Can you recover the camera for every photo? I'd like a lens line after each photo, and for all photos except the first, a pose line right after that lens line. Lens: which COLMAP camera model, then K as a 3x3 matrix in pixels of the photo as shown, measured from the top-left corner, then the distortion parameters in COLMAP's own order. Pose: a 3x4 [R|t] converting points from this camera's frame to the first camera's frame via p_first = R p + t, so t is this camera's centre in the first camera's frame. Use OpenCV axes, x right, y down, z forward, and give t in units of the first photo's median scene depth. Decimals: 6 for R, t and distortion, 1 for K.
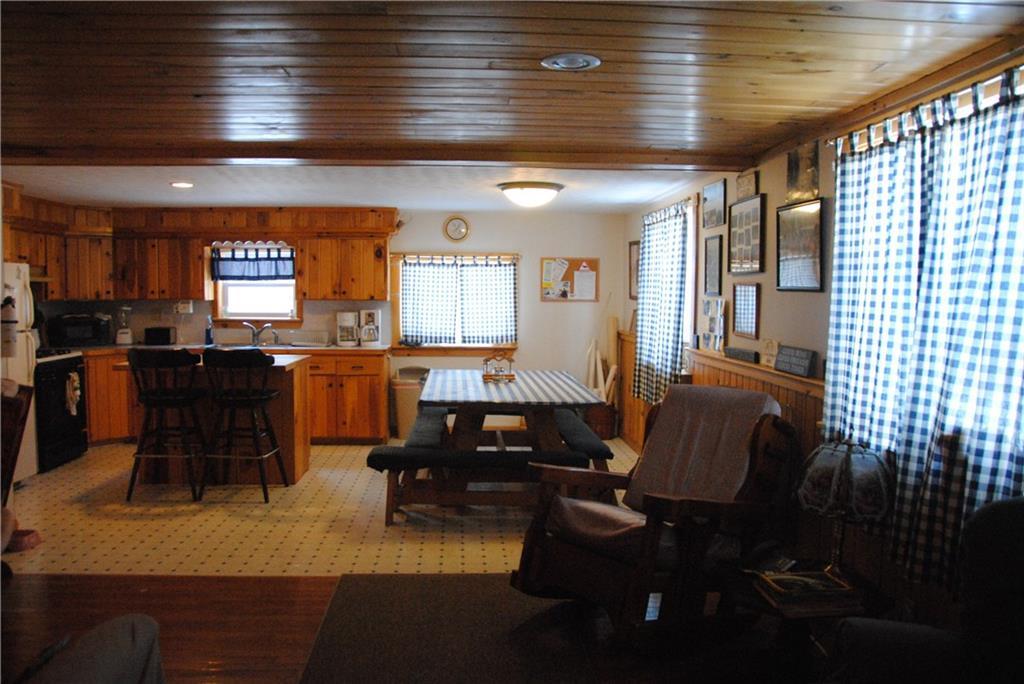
lens RADIAL K [[824.0, 0, 509.0], [0, 824.0, 338.6], [0, 0, 1]] dist [-0.013693, -0.002192]
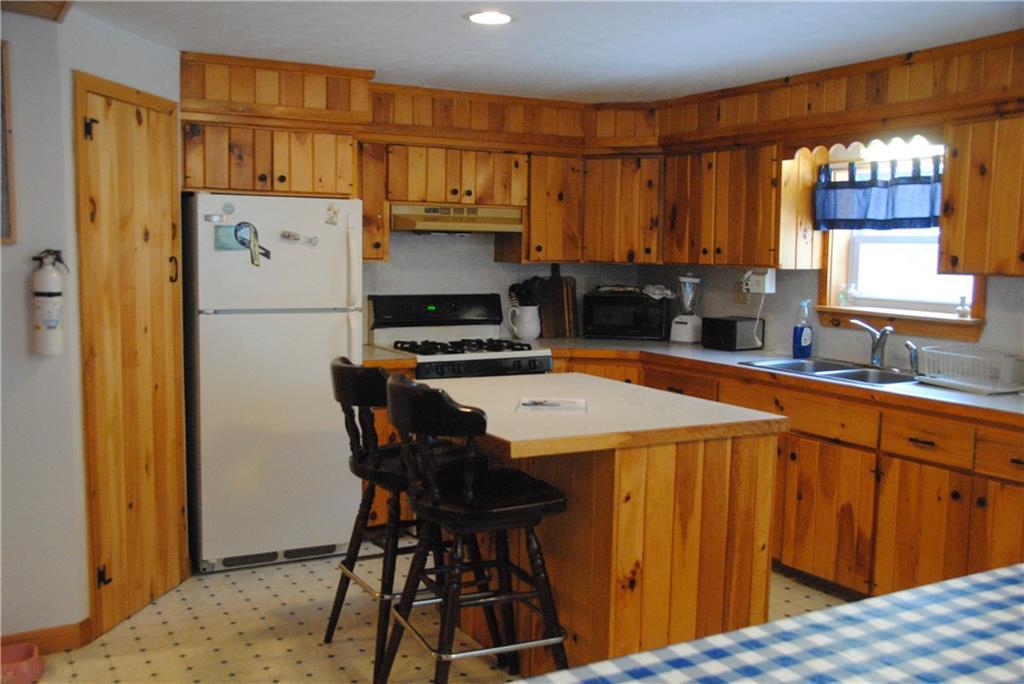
lens RADIAL K [[998.5, 0, 515.5], [0, 998.5, 349.5], [0, 0, 1]] dist [0.002895, 0.000000]
pose [[0.451973, 0.097997, -0.886632, 0.100477], [-0.068143, 0.994836, 0.075220, -0.033203], [0.889425, 0.026421, 0.456317, 0.588723]]
